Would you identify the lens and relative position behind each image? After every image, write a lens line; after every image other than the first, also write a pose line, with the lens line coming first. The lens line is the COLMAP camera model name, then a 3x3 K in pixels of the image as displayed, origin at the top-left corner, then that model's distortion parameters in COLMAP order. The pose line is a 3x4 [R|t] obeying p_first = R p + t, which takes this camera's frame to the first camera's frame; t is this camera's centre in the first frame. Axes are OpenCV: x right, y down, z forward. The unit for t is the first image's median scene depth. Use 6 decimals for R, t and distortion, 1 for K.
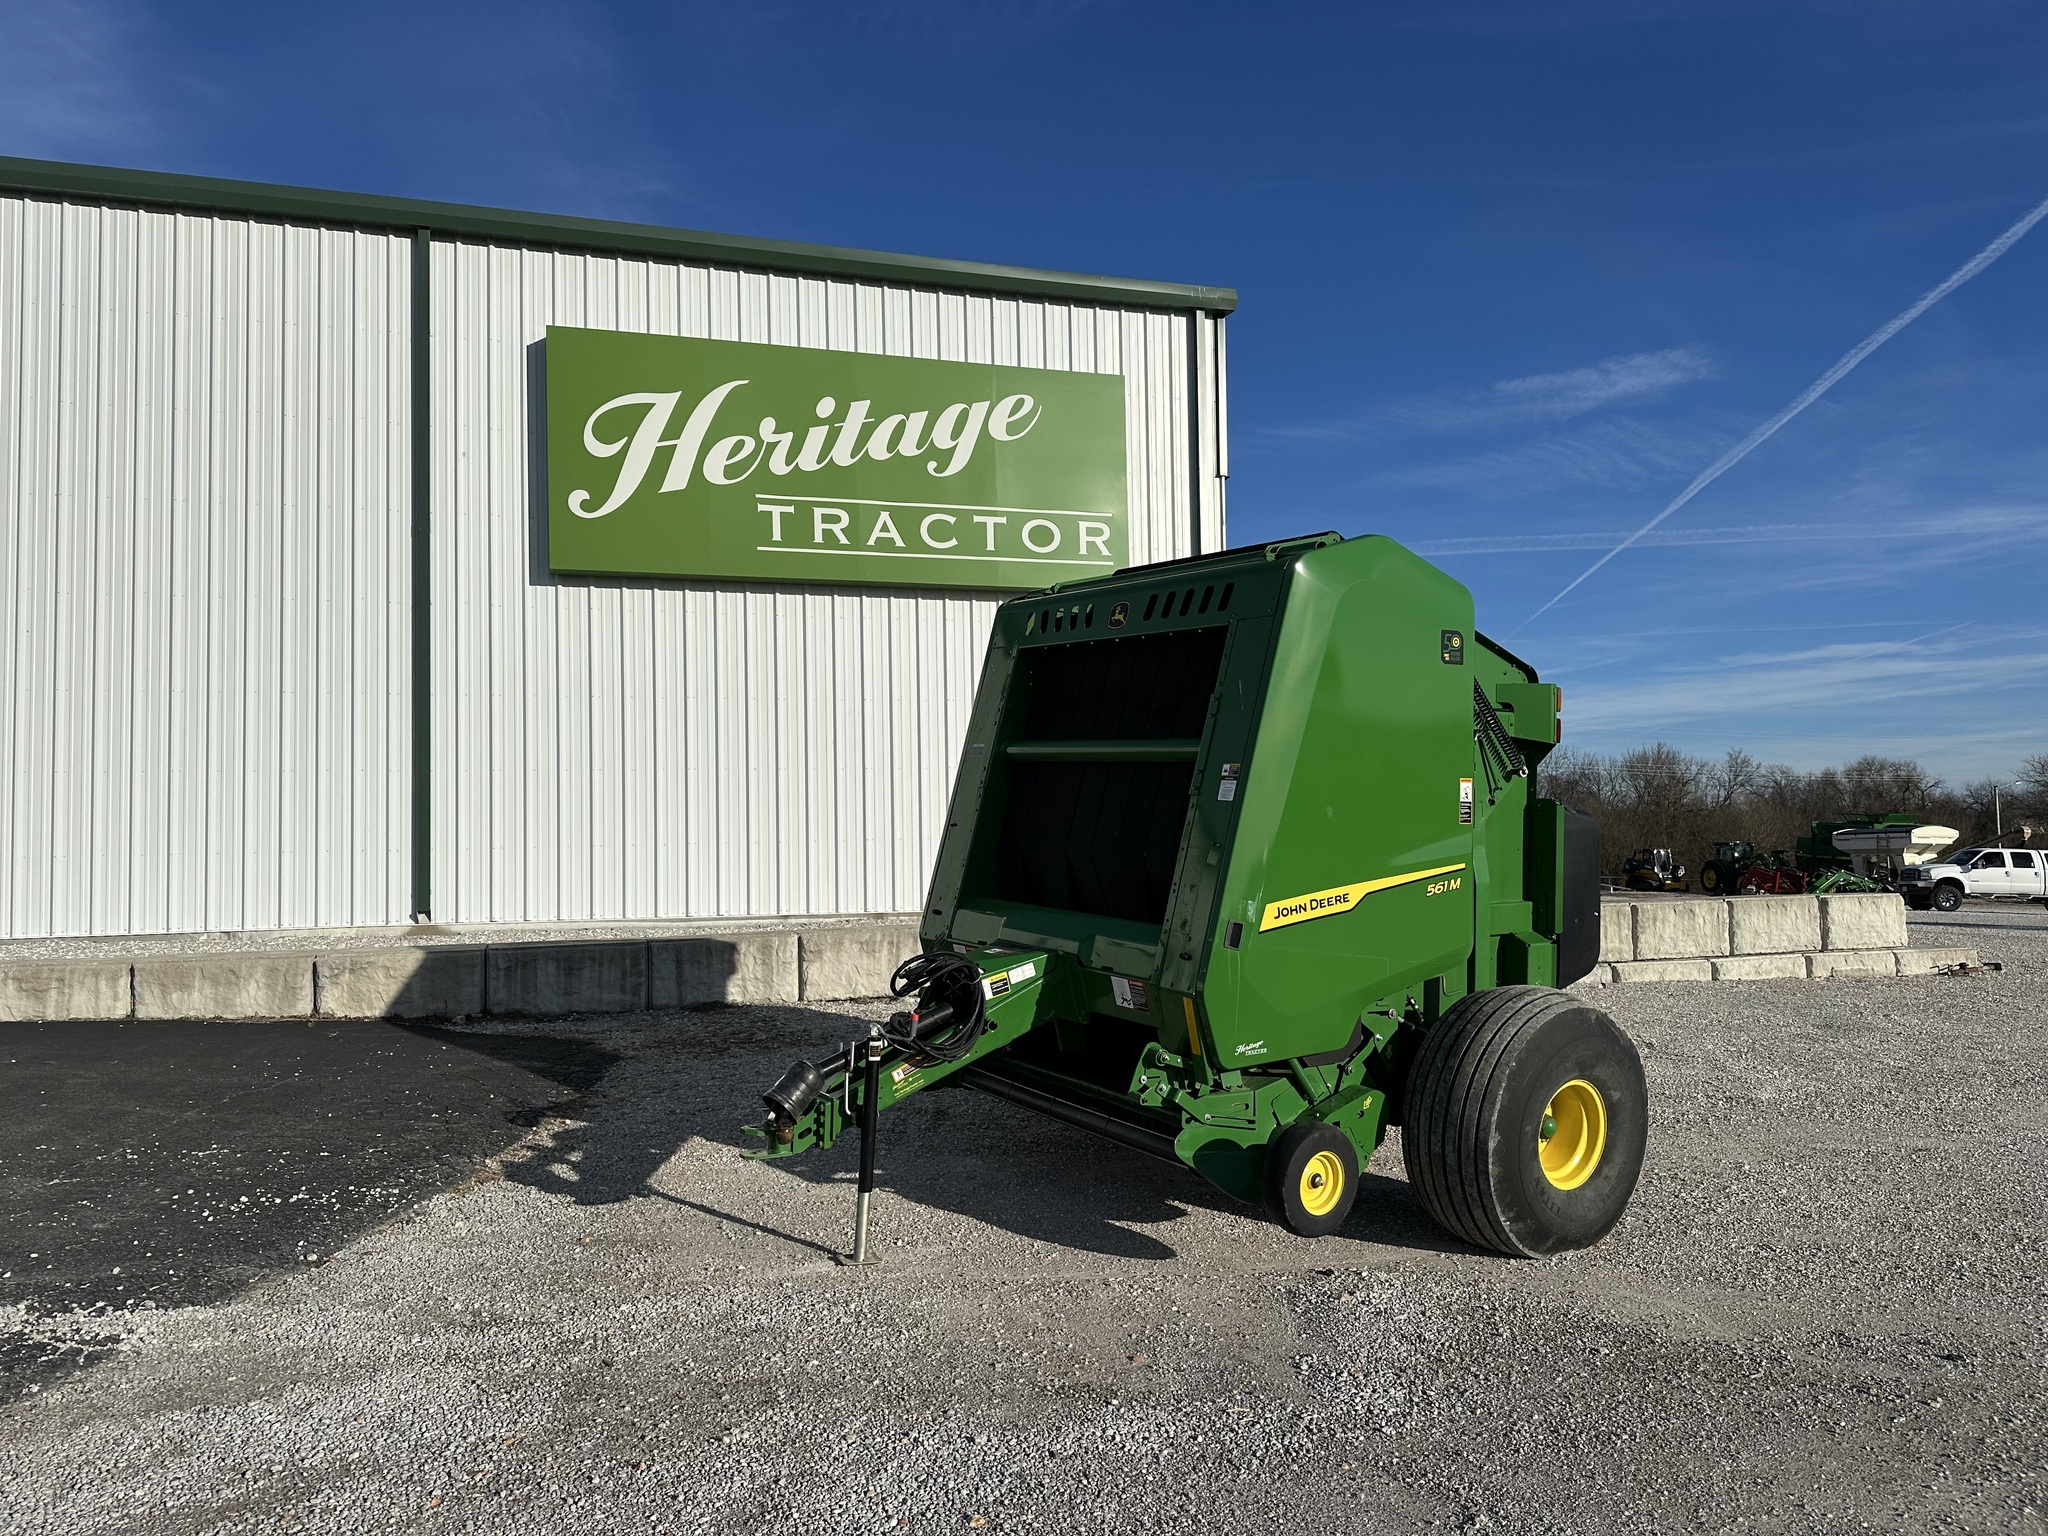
lens RADIAL K [[1403.2, 0, 1020.5], [0, 1403.2, 786.9], [0, 0, 1]] dist [0.124408, -0.196979]
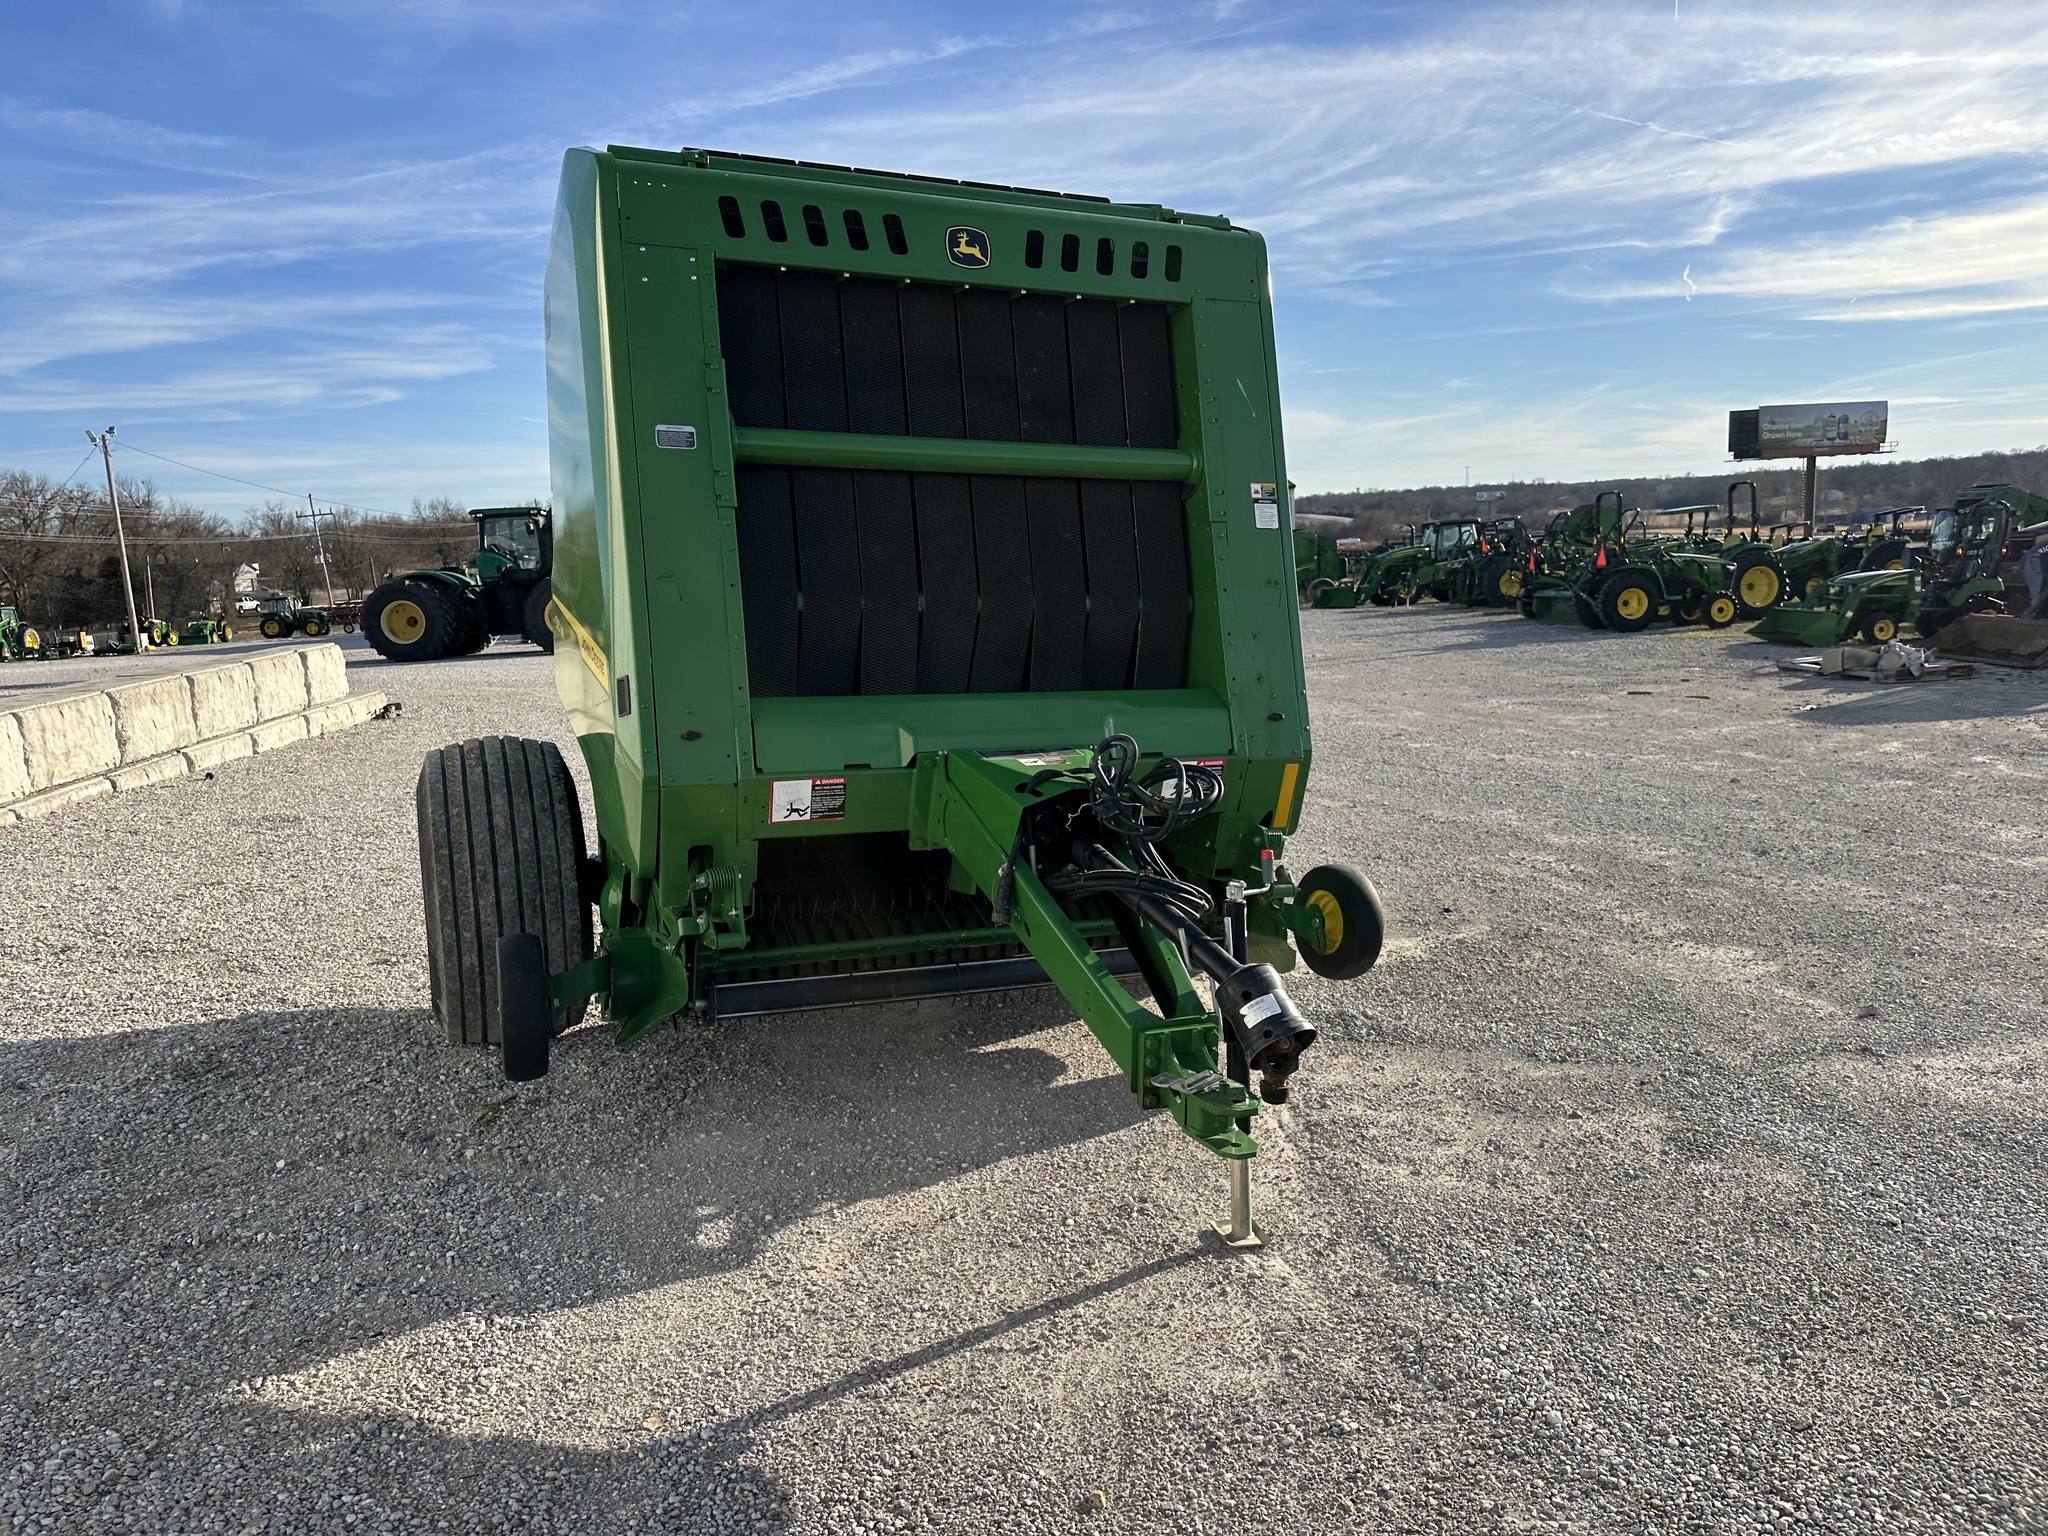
lens RADIAL K [[1398.1, 0, 1009.7], [0, 1398.1, 795.3], [0, 0, 1]] dist [0.139794, -0.224540]
pose [[0.212487, -0.170567, 0.962162, -0.282859], [0.000345, 0.984661, 0.174479, 0.007660], [-0.977164, -0.036742, 0.209287, 0.377869]]
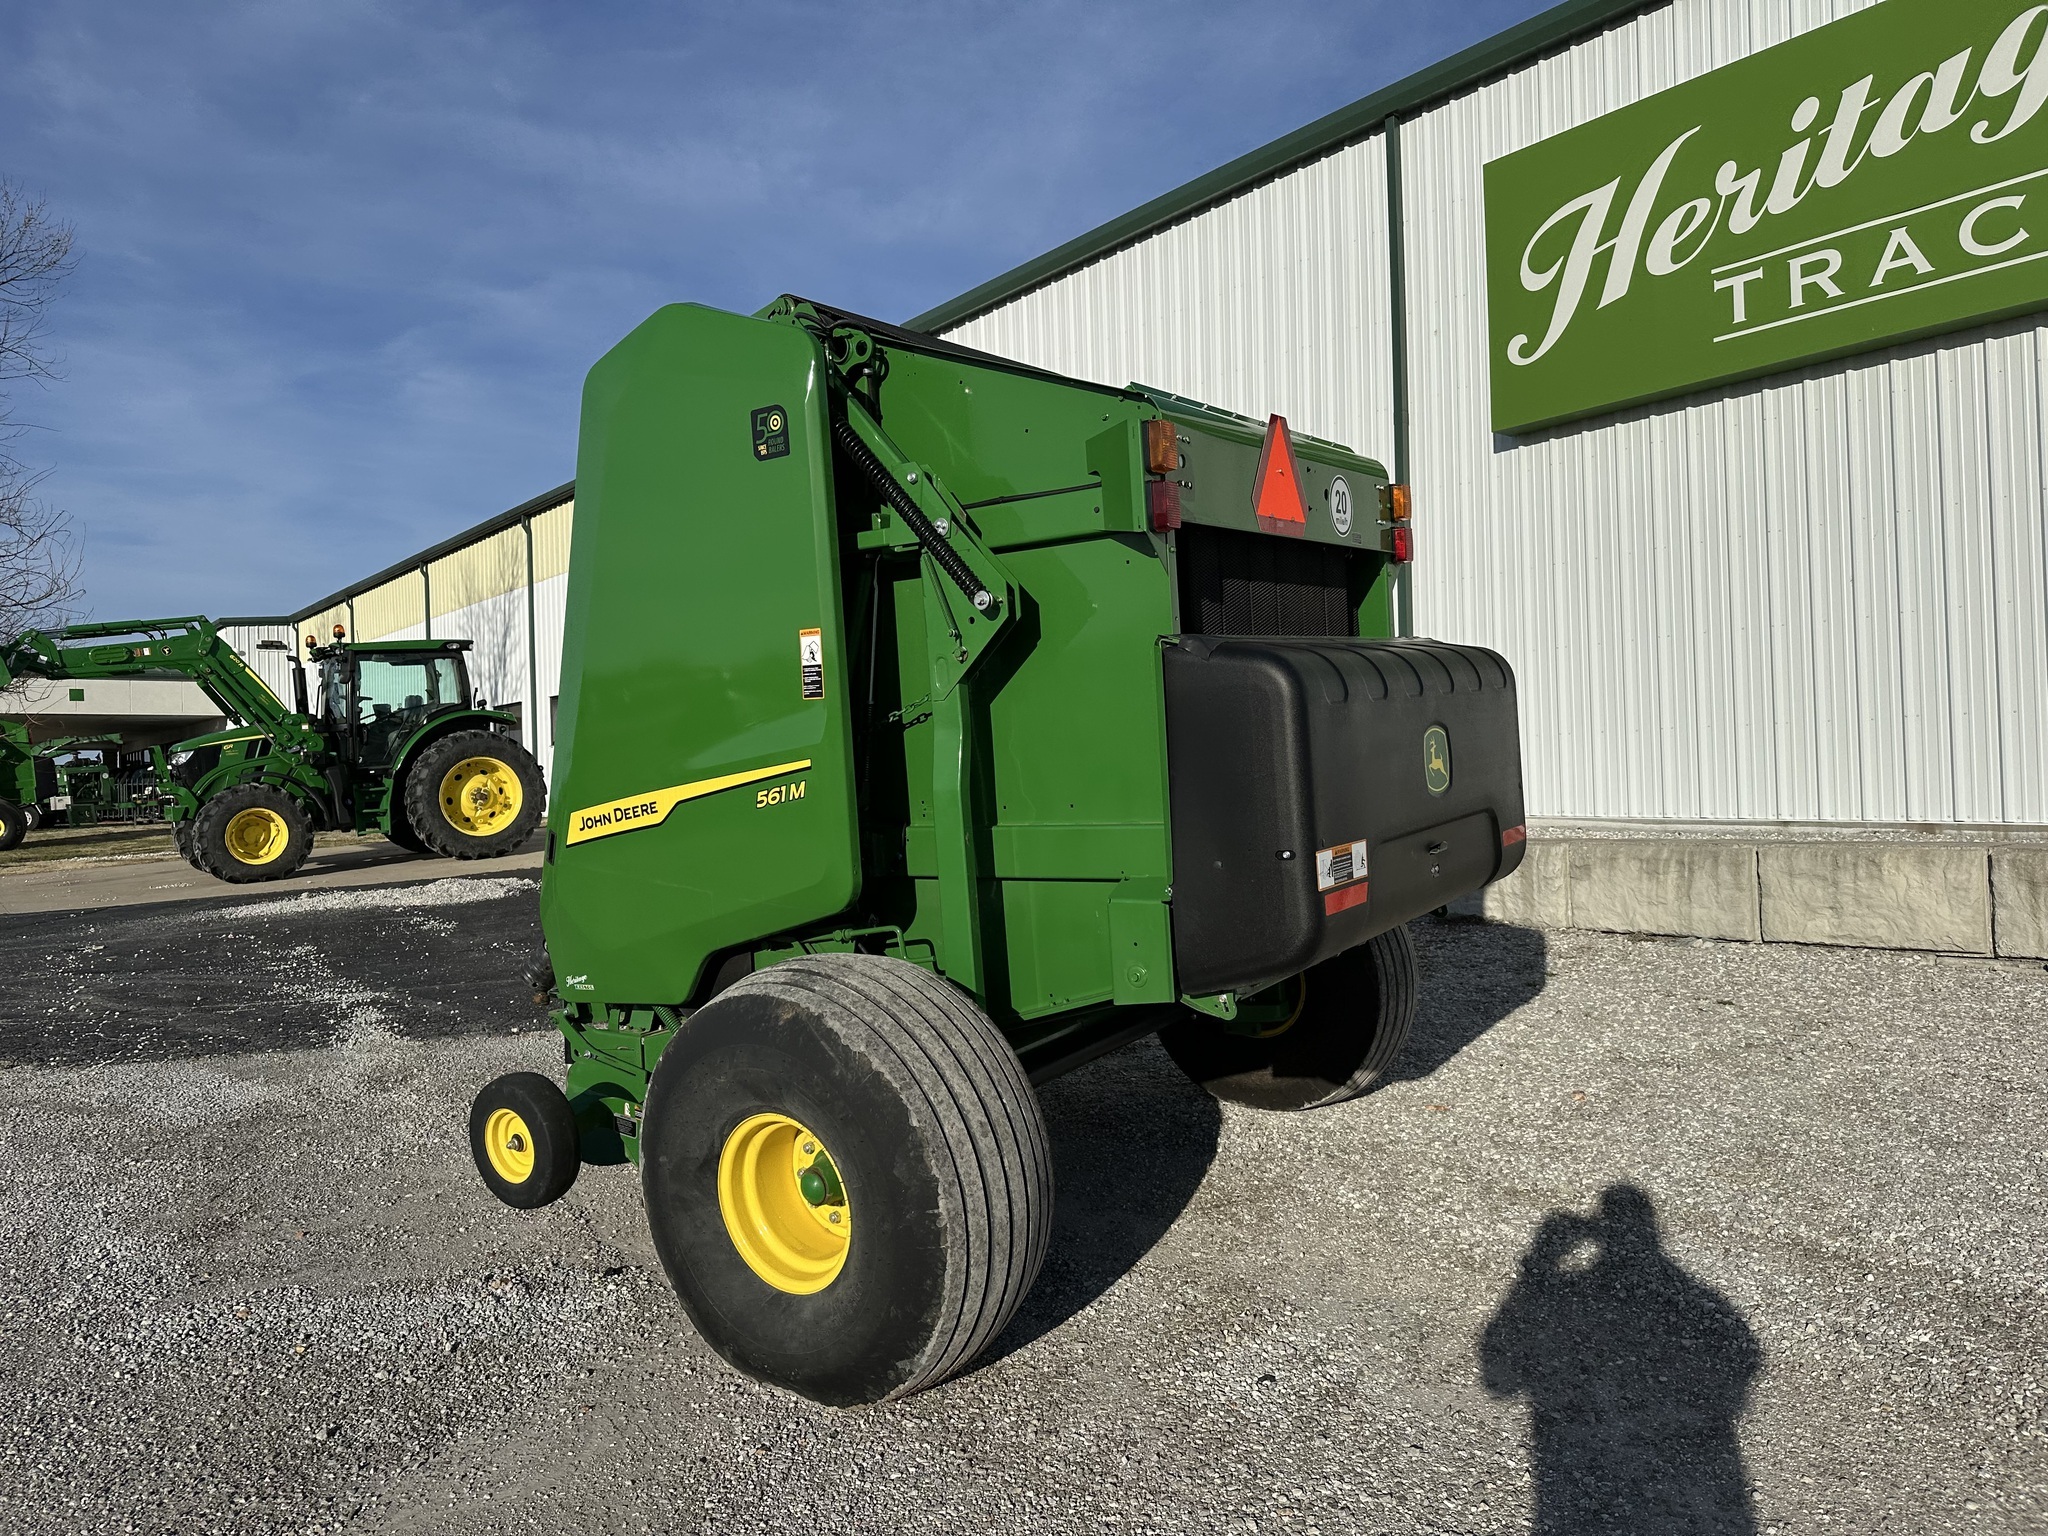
lens RADIAL K [[1432.8, 0, 1031.3], [0, 1432.8, 756.2], [0, 0, 1]] dist [0.036421, -0.040360]
pose [[0.369699, -0.006930, -0.929126, 0.409592], [0.061254, 0.997979, 0.016929, 0.020175], [0.927130, -0.063171, 0.369376, 0.362096]]
